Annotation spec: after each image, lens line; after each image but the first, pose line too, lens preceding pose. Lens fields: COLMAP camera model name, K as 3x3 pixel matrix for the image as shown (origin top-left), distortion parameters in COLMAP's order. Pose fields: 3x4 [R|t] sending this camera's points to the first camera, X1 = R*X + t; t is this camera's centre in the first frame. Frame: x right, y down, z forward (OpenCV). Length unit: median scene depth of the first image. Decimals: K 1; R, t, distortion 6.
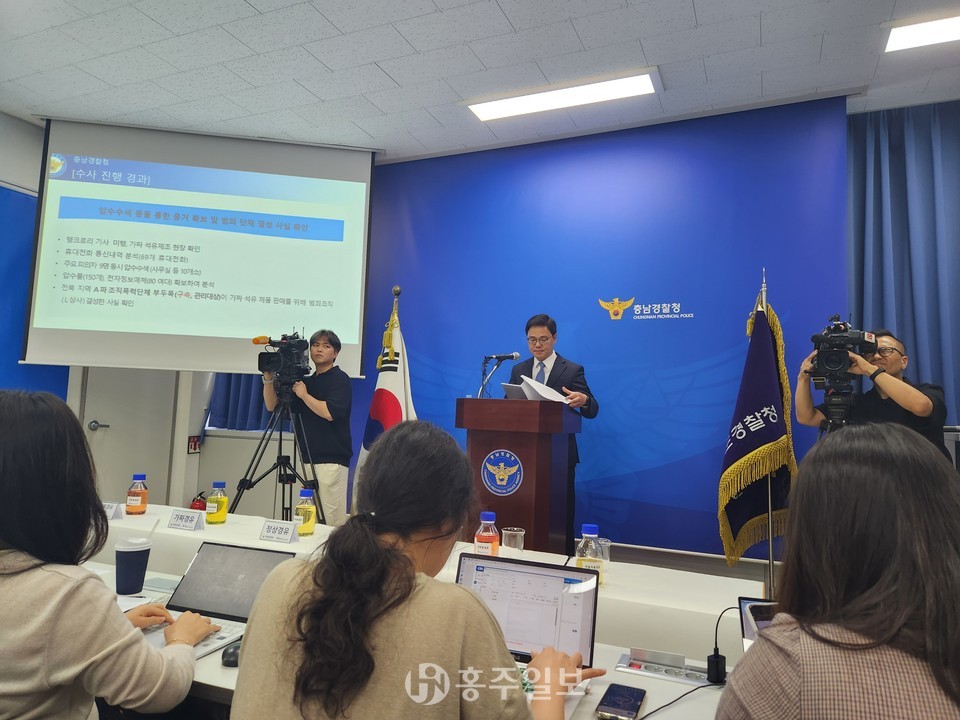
lens RADIAL K [[647.2, 0, 480.0], [0, 647.2, 360.0], [0, 0, 1]] dist [0.077282, -0.081008]
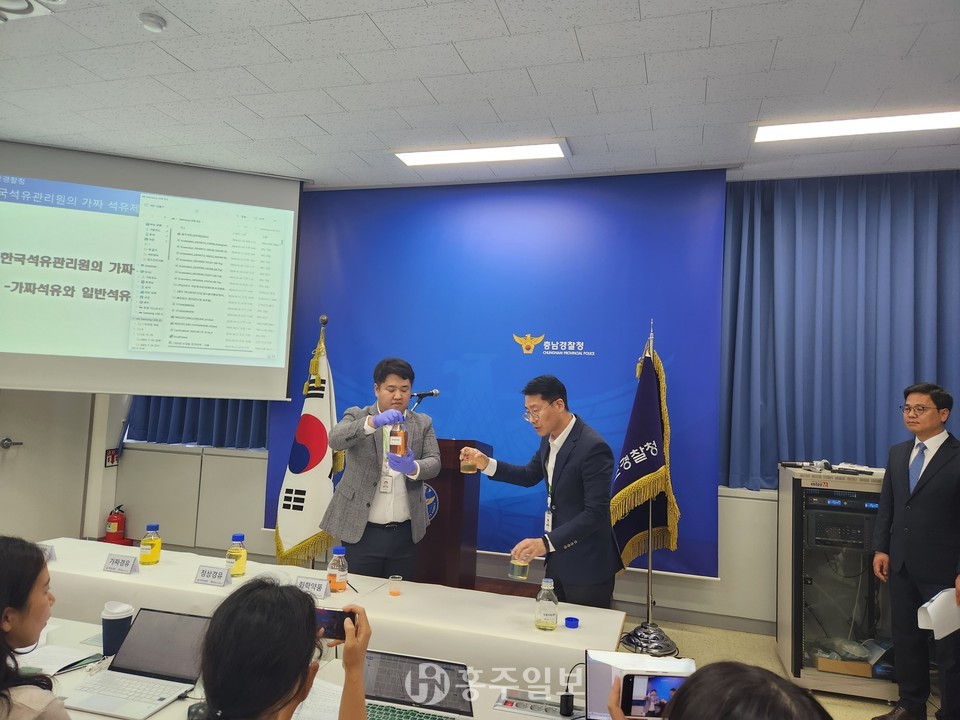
lens RADIAL K [[654.1, 0, 495.2], [0, 654.1, 360.7], [0, 0, 1]] dist [0.068015, -0.065168]
pose [[0.991035, 0.016536, 0.132572, 0.007027], [-0.021547, 0.999103, 0.036450, -0.091311], [-0.131850, -0.038980, 0.990503, -0.097499]]
